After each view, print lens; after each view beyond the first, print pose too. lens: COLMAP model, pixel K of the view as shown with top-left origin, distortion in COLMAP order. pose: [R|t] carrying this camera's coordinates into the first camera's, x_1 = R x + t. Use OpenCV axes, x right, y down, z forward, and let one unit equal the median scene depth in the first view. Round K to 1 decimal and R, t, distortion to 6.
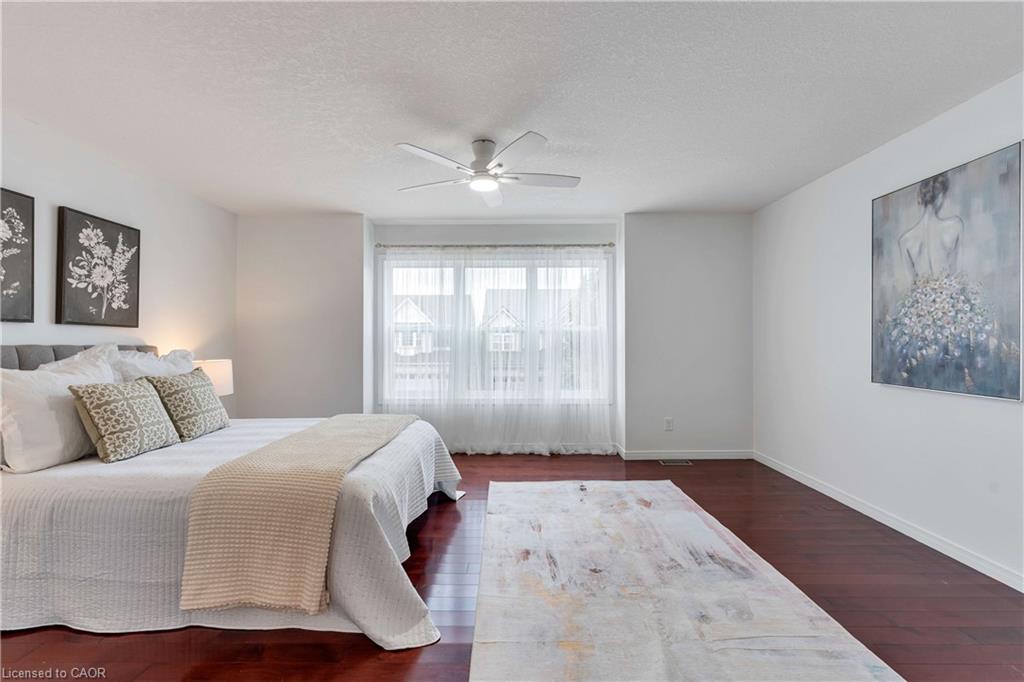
lens RADIAL K [[465.0, 0, 508.5], [0, 465.0, 330.0], [0, 0, 1]] dist [-0.002889, 0.001401]
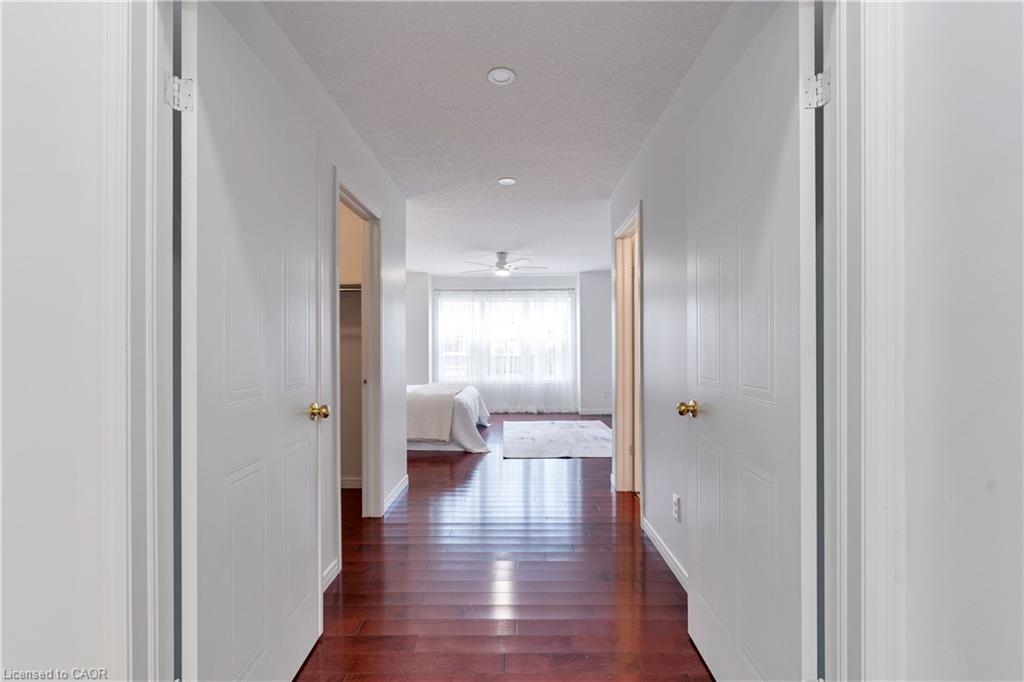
lens RADIAL K [[465.0, 0, 508.5], [0, 465.0, 330.0], [0, 0, 1]] dist [-0.002889, 0.001401]
pose [[0.999987, -0.005051, 0.000602, -0.016095], [0.005058, 0.999911, -0.012371, -0.014711], [-0.000540, 0.012374, 0.999923, -0.714122]]
